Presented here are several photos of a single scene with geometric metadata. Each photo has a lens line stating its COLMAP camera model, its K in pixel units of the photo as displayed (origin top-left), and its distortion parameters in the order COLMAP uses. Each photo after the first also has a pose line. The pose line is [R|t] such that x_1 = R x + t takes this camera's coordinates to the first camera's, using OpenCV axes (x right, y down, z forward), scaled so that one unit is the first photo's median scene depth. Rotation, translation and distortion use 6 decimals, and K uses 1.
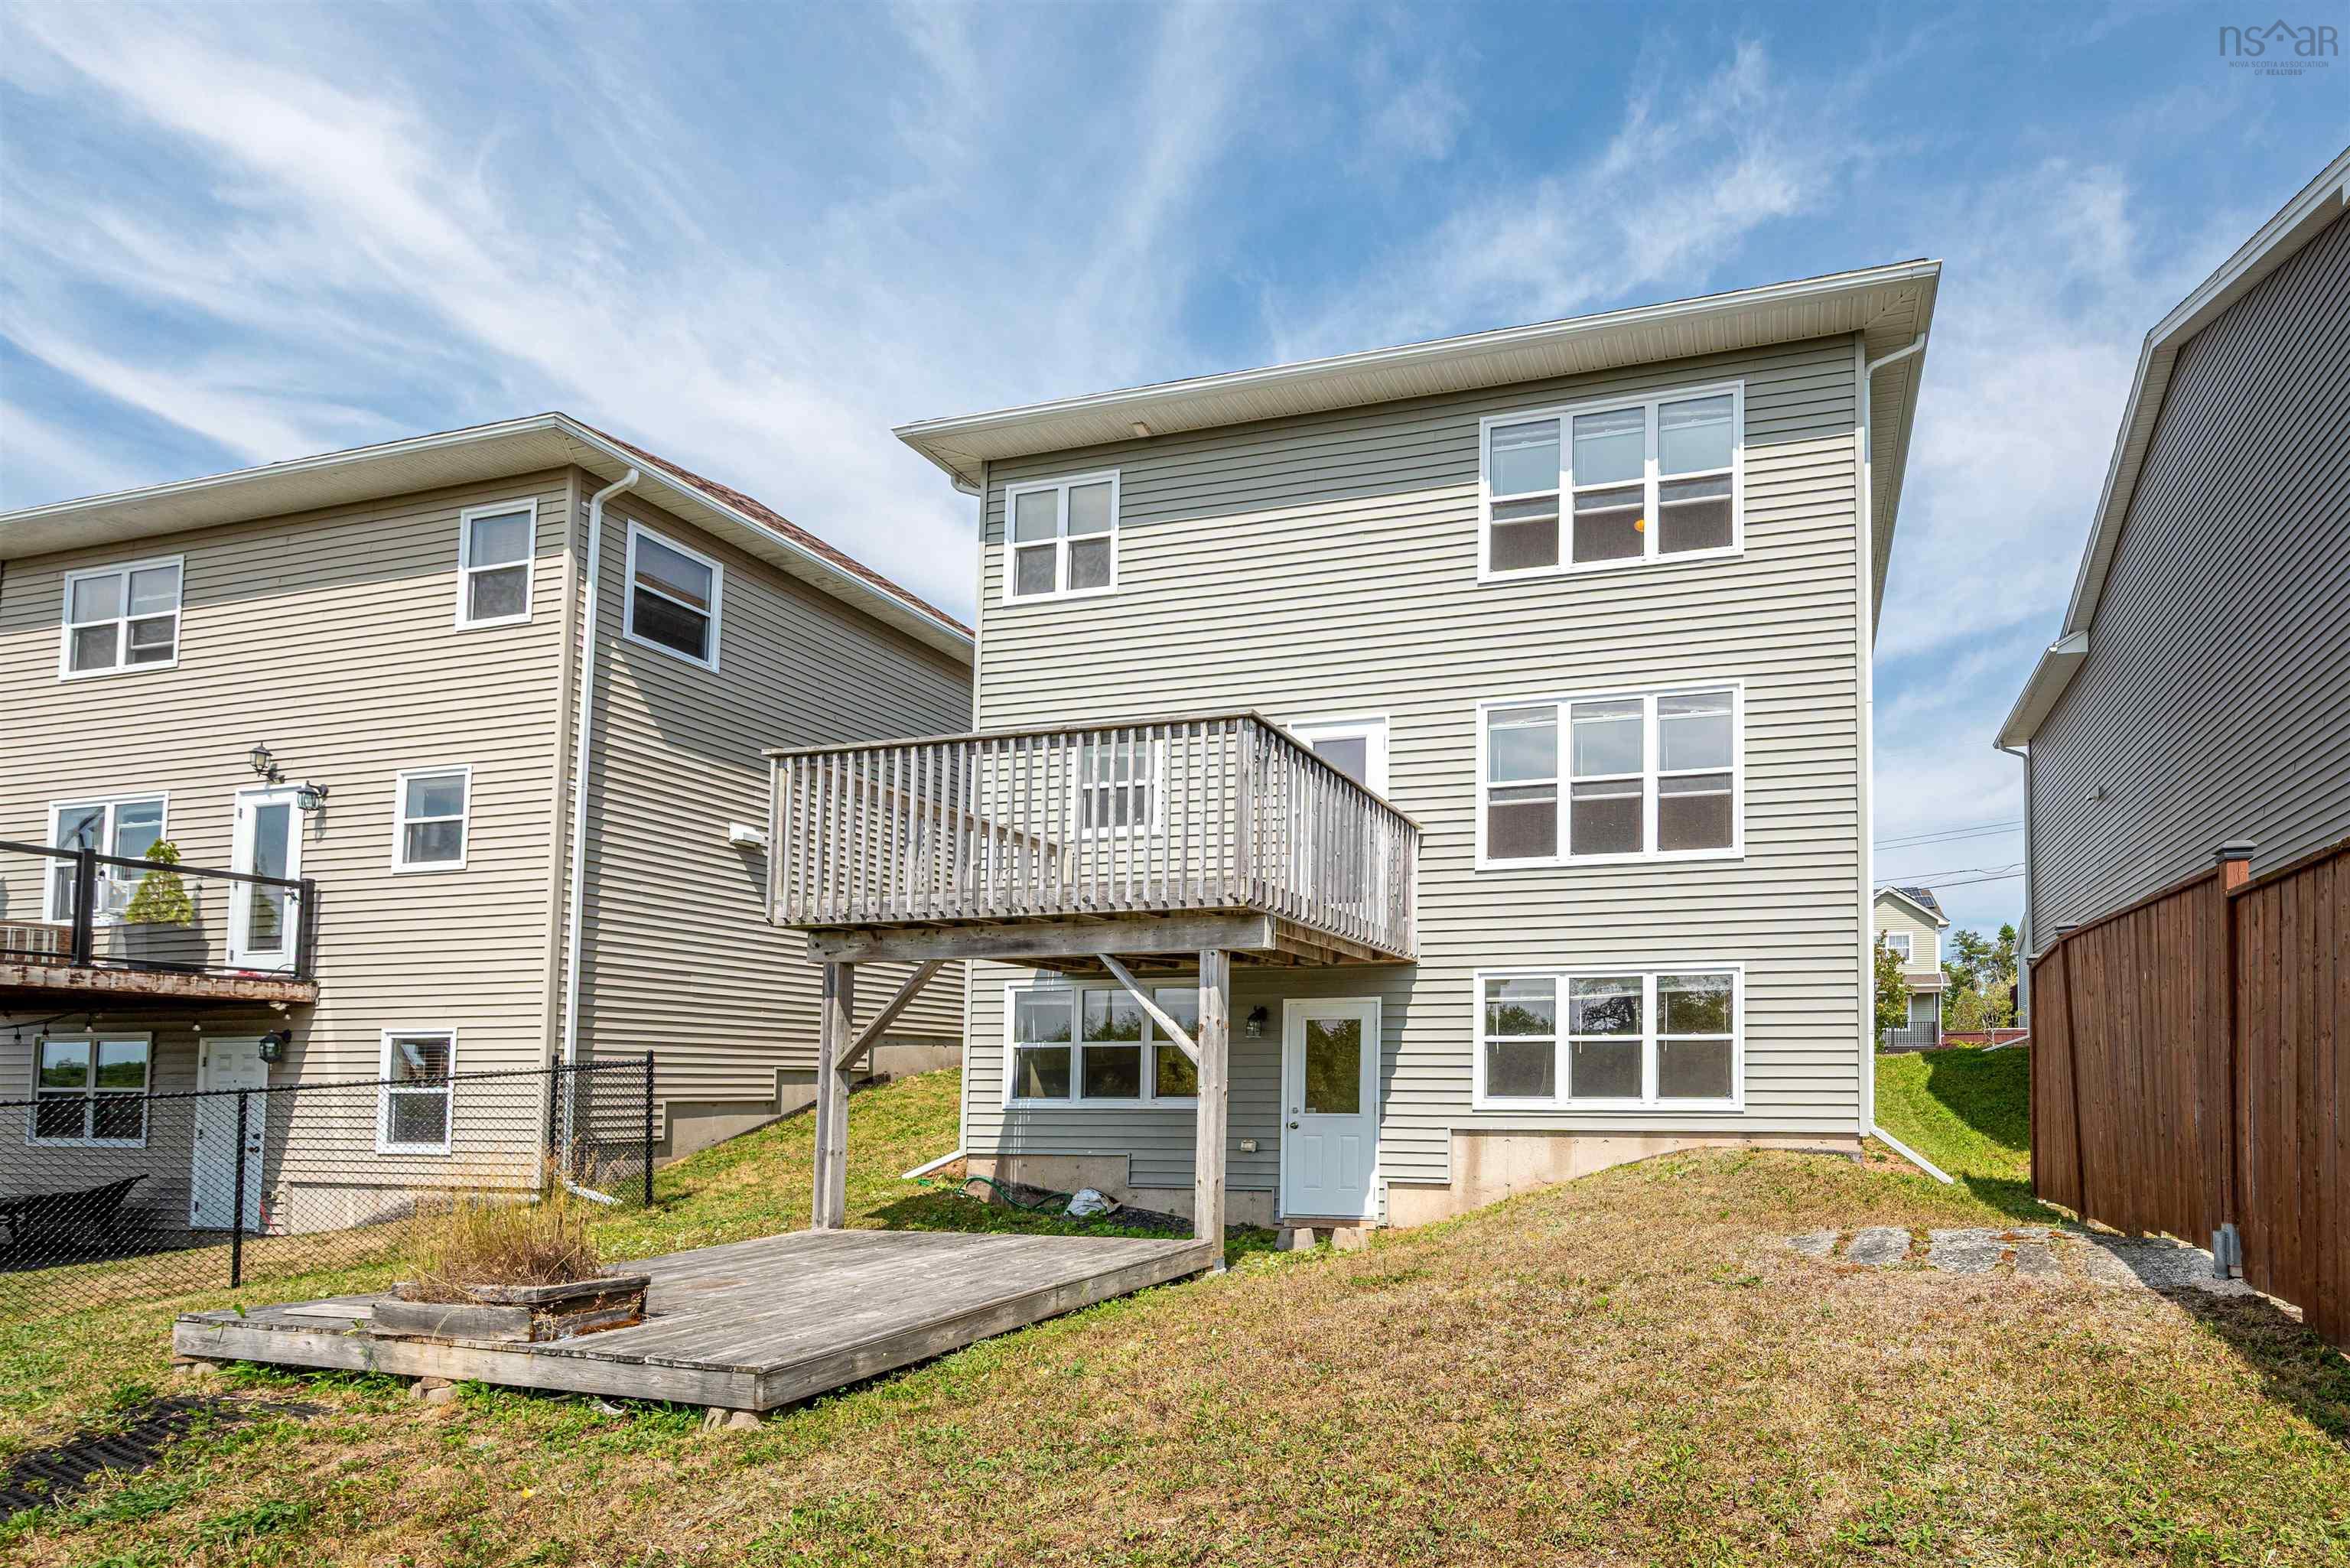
lens RADIAL K [[954.0, 0, 1175.4], [0, 954.0, 873.8], [0, 0, 1]] dist [0.001165, 0.000208]
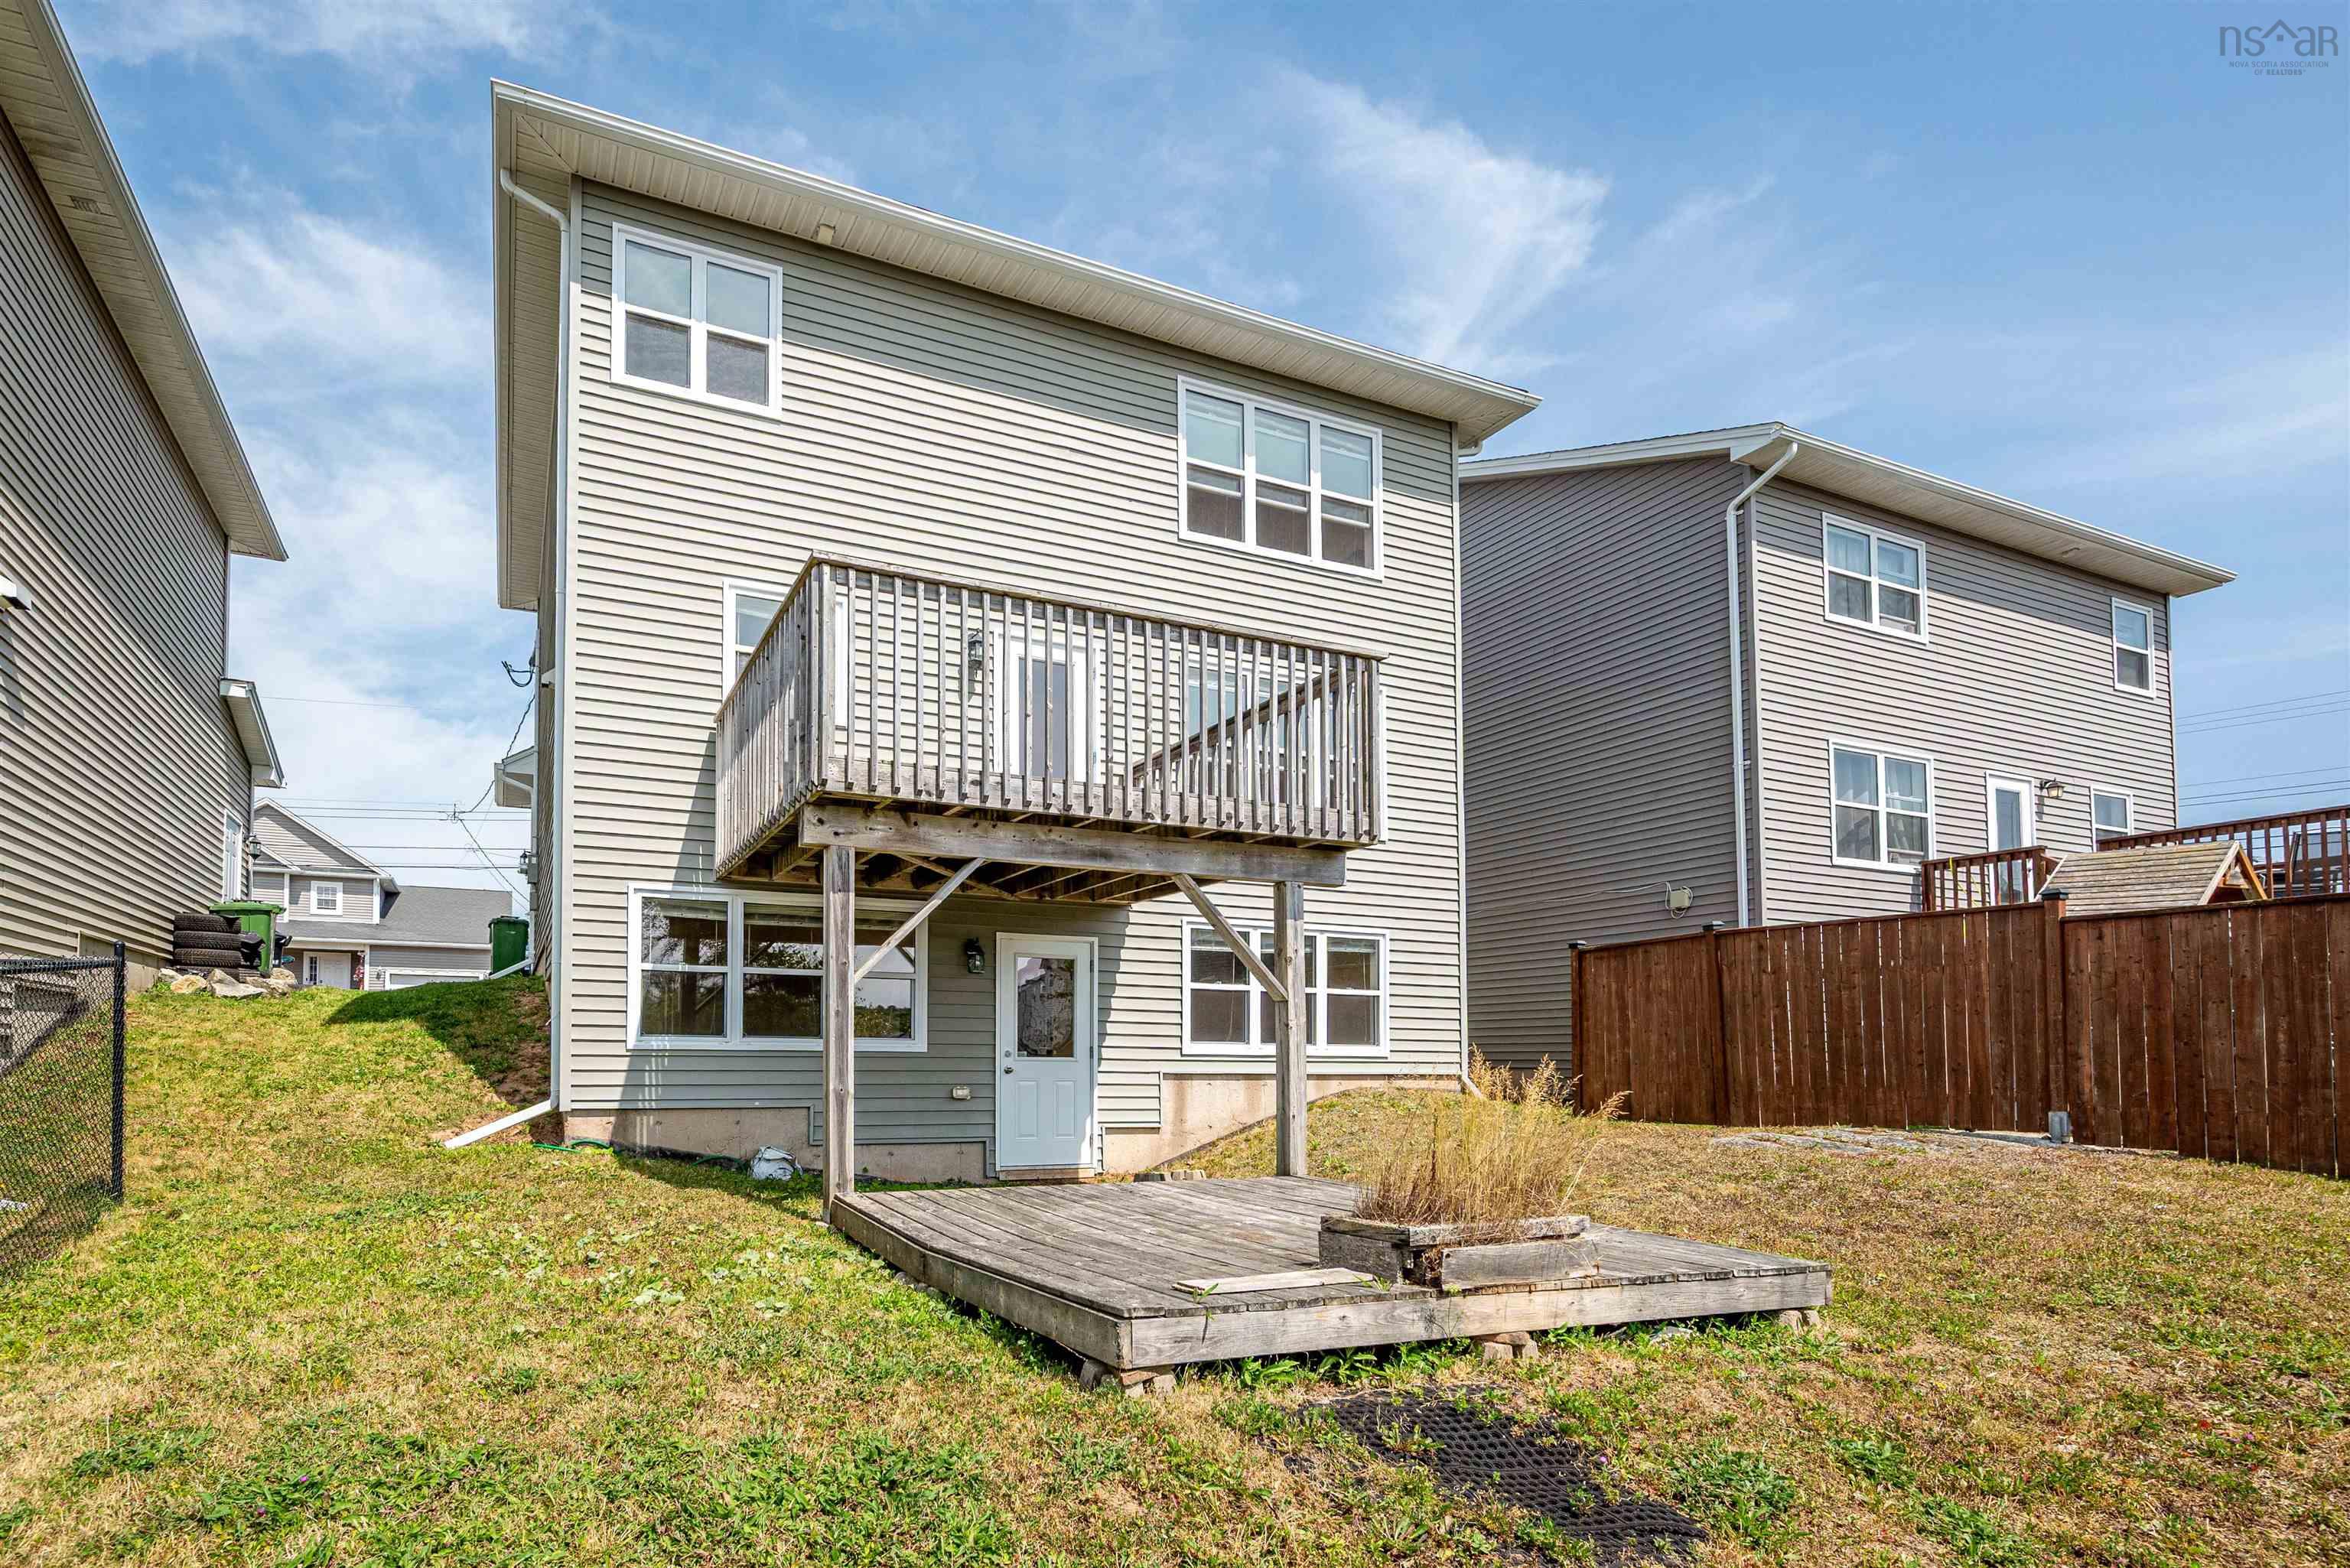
lens RADIAL K [[1049.1, 0, 1147.2], [0, 1049.1, 808.6], [0, 0, 1]] dist [-0.001892, 0.000361]
pose [[0.820419, 0.138019, 0.554854, -0.364921], [-0.140232, 0.989360, -0.038752, 0.035305], [-0.554299, -0.046015, 0.831045, 0.099335]]
